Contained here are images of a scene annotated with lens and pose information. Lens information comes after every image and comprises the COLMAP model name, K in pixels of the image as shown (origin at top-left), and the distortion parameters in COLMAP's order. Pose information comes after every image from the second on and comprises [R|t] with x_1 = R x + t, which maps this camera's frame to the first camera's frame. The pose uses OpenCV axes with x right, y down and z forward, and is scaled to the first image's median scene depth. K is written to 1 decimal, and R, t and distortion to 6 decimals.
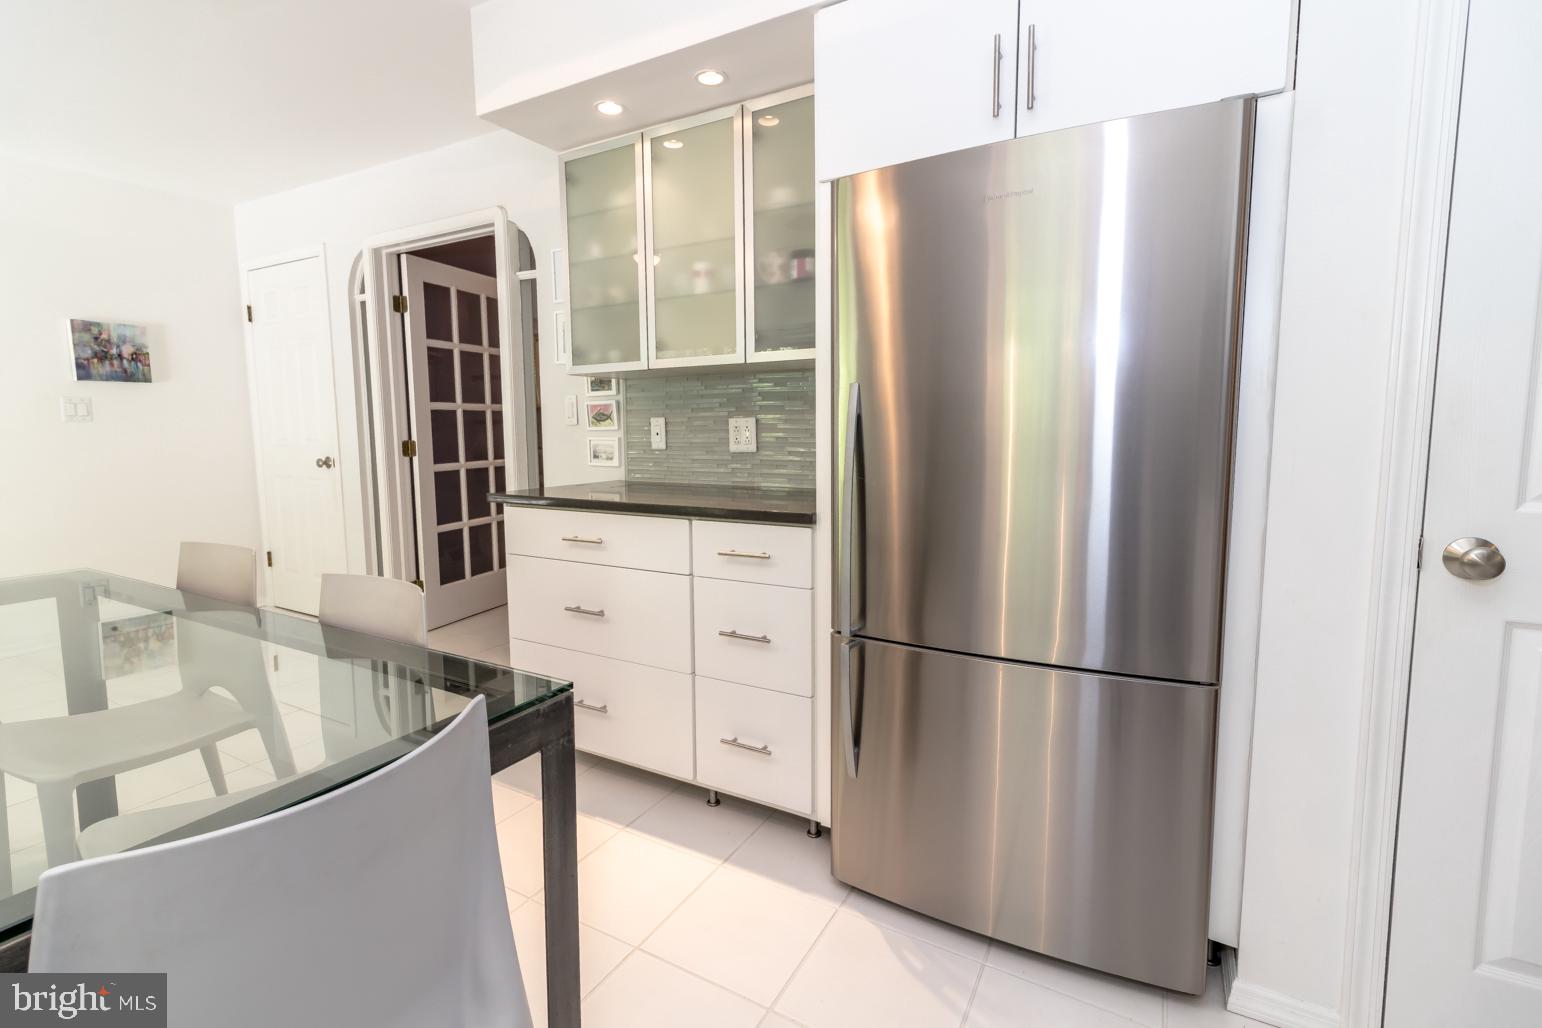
lens RADIAL K [[707.8, 0, 762.1], [0, 707.8, 498.4], [0, 0, 1]] dist [0.006297, 0.000318]
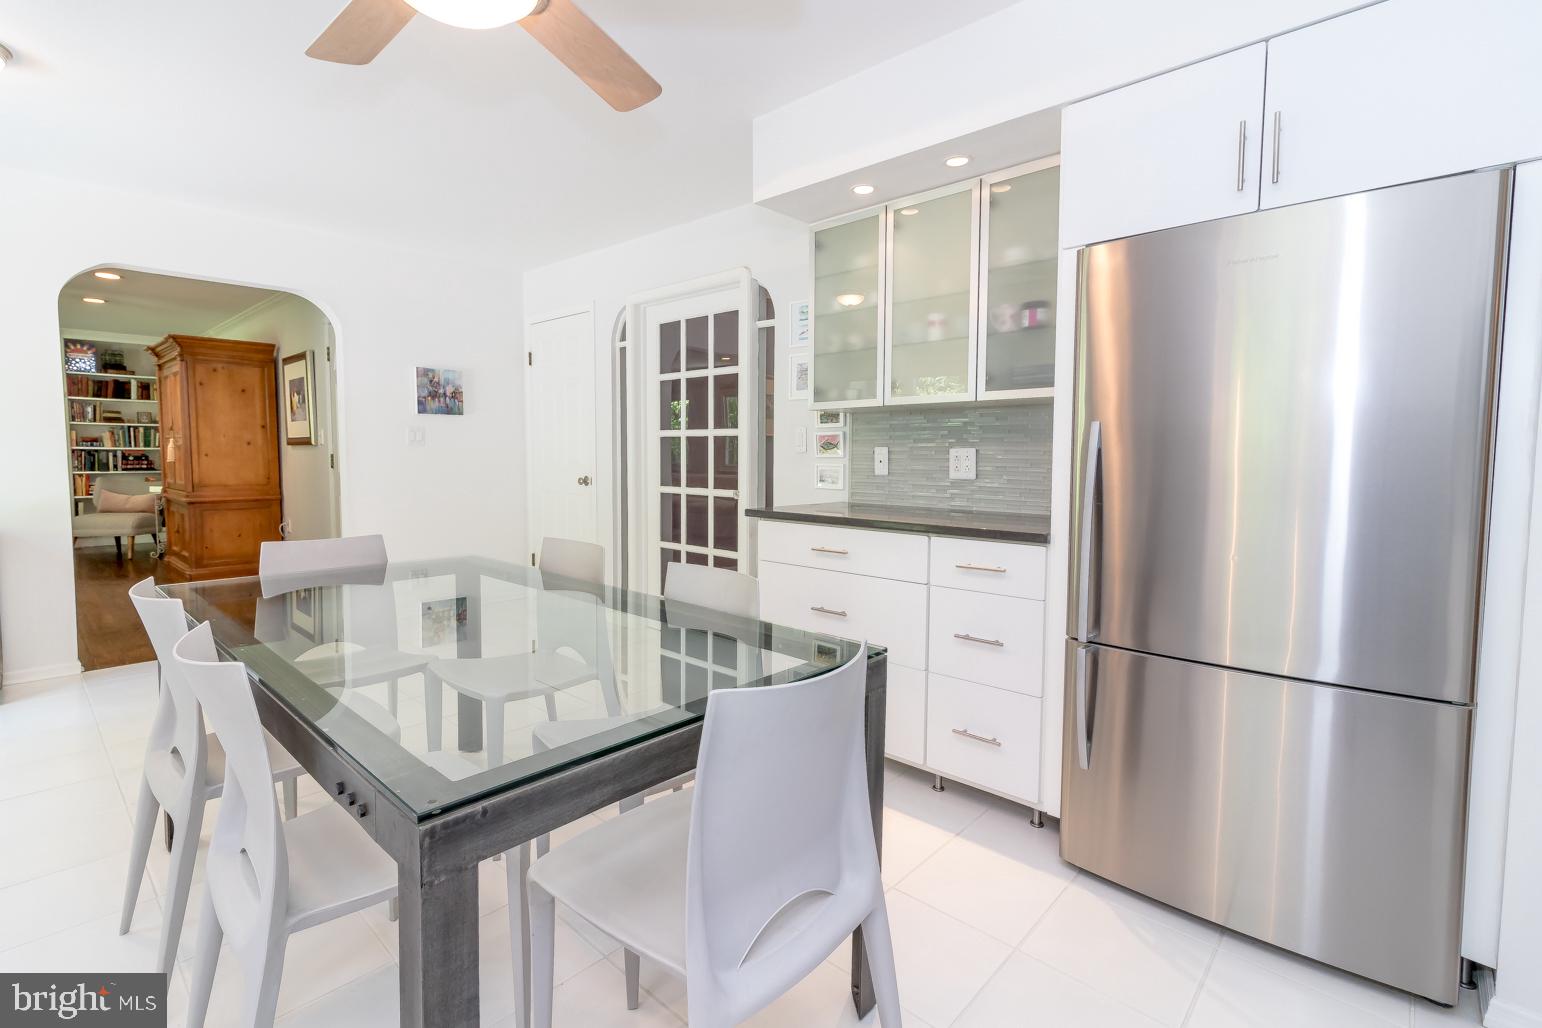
lens RADIAL K [[706.9, 0, 757.9], [0, 706.9, 498.7], [0, 0, 1]] dist [0.004643, -0.000116]
pose [[0.972323, 0.026585, -0.232124, -0.088461], [-0.034859, 0.998892, -0.031616, 0.012398], [0.231026, 0.038833, 0.972172, -0.162300]]
